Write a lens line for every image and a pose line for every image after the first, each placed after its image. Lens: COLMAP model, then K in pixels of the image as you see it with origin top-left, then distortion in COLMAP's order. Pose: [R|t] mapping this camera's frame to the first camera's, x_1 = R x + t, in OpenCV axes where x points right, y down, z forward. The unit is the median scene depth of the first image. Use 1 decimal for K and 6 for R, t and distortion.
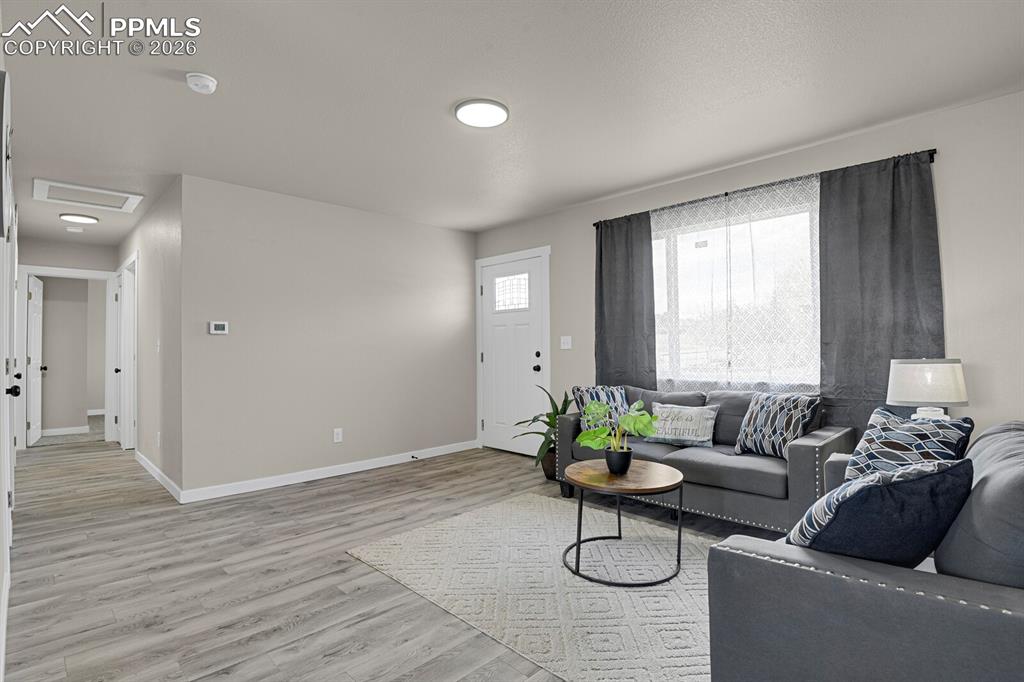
lens RADIAL K [[498.8, 0, 517.8], [0, 498.8, 343.6], [0, 0, 1]] dist [-0.028009, -0.003352]
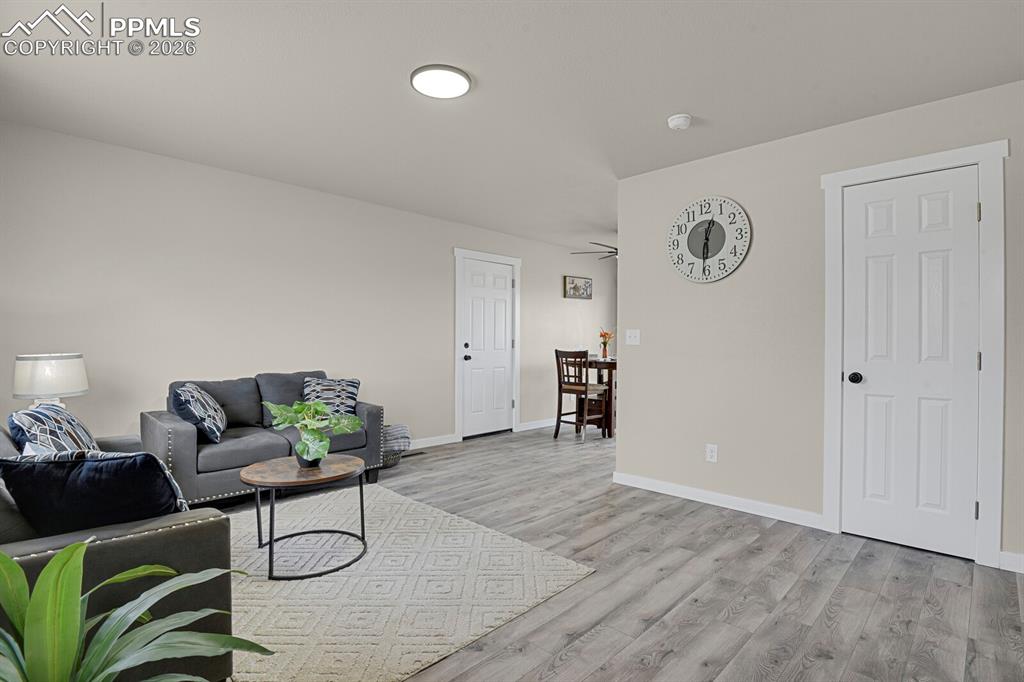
lens RADIAL K [[498.8, 0, 511.8], [0, 498.8, 344.7], [0, 0, 1]] dist [-0.028009, -0.003352]
pose [[-0.999944, 0.008335, 0.006480, -0.190688], [0.008325, 0.999964, -0.001578, 0.011466], [-0.006493, -0.001523, -0.999978, 1.767047]]
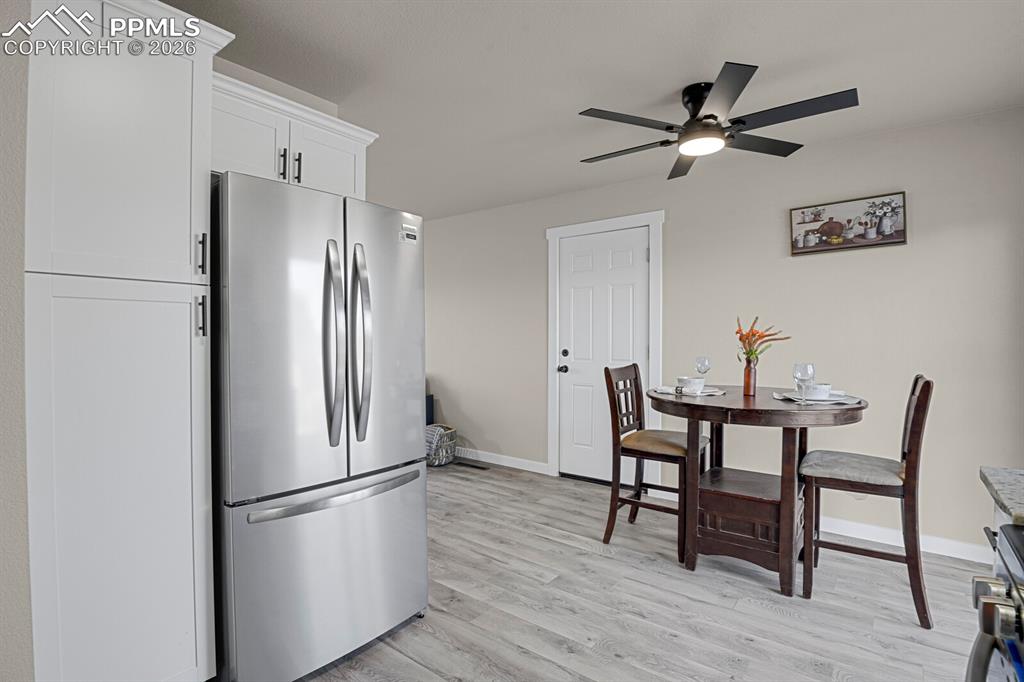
lens RADIAL K [[498.8, 0, 519.2], [0, 498.8, 343.6], [0, 0, 1]] dist [-0.028009, -0.003352]
pose [[-0.115715, 0.003713, 0.993276, -1.422169], [-0.007386, 0.999962, -0.004599, -0.009114], [-0.993255, -0.007868, -0.115683, 0.160355]]
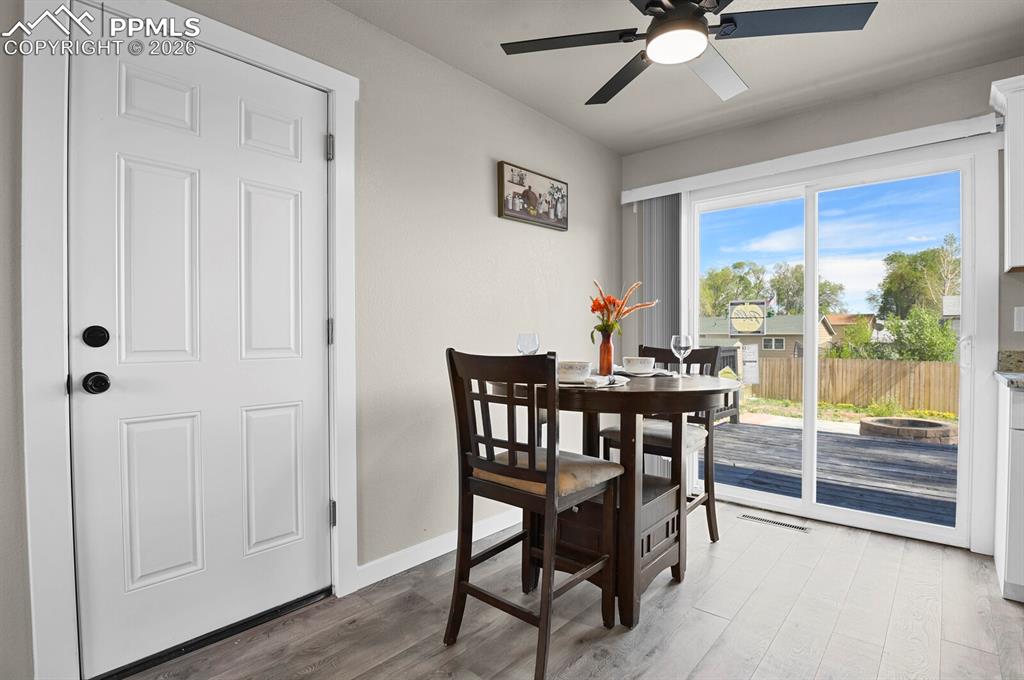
lens RADIAL K [[498.8, 0, 515.4], [0, 498.8, 344.7], [0, 0, 1]] dist [-0.028009, -0.003352]
pose [[-0.998664, 0.013357, -0.049921, -0.402714], [0.012765, 0.999845, 0.012141, 0.017100], [0.050076, 0.011487, -0.998679, 0.372620]]
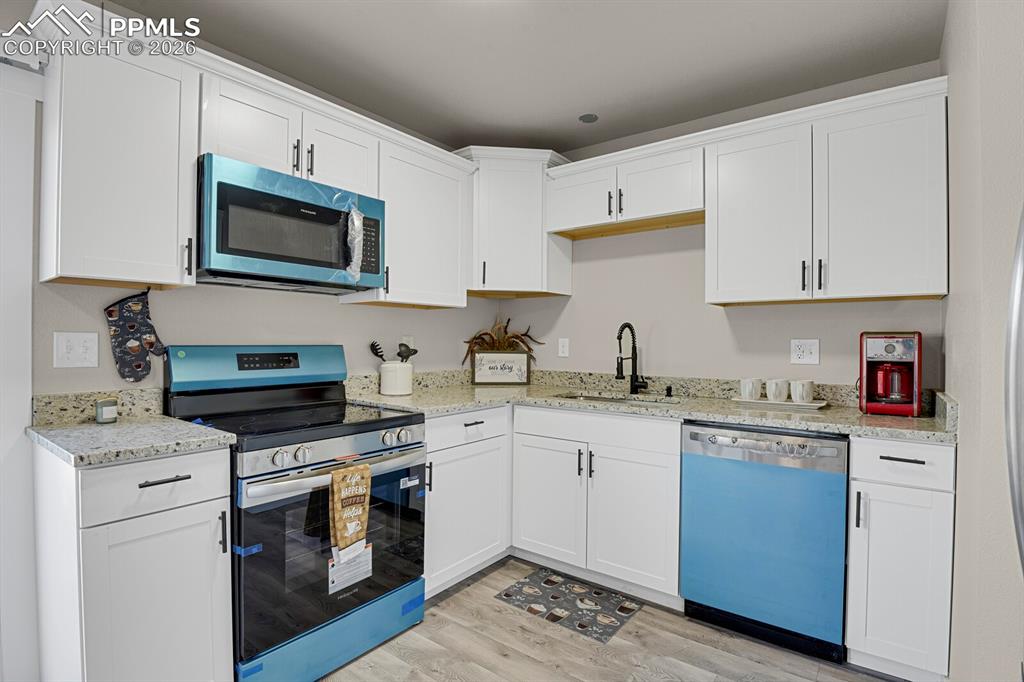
lens RADIAL K [[498.8, 0, 516.5], [0, 498.8, 342.6], [0, 0, 1]] dist [-0.028009, -0.003352]
pose [[0.126255, 0.014277, -0.991895, -0.641327], [0.002511, 0.999889, 0.014712, -0.019309], [0.991995, -0.004348, 0.126205, 0.081027]]
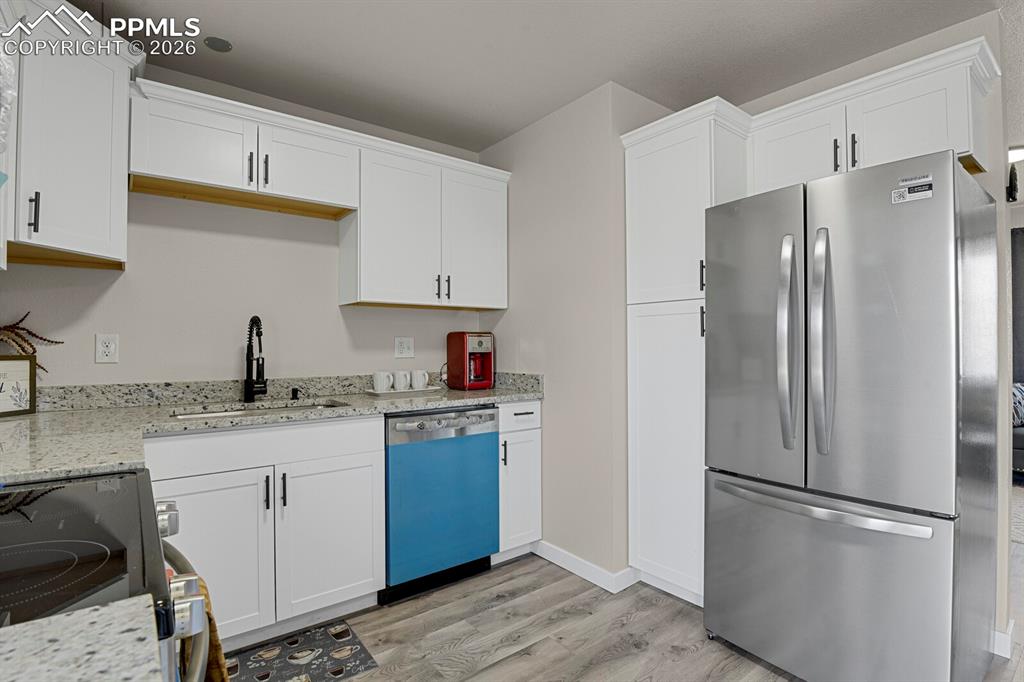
lens RADIAL K [[498.8, 0, 520.1], [0, 498.8, 344.0], [0, 0, 1]] dist [-0.028009, -0.003352]
pose [[0.991631, 0.006661, -0.128934, -1.032966], [-0.005724, 0.999954, 0.007634, -0.007154], [0.128979, -0.006832, 0.991624, -0.298866]]
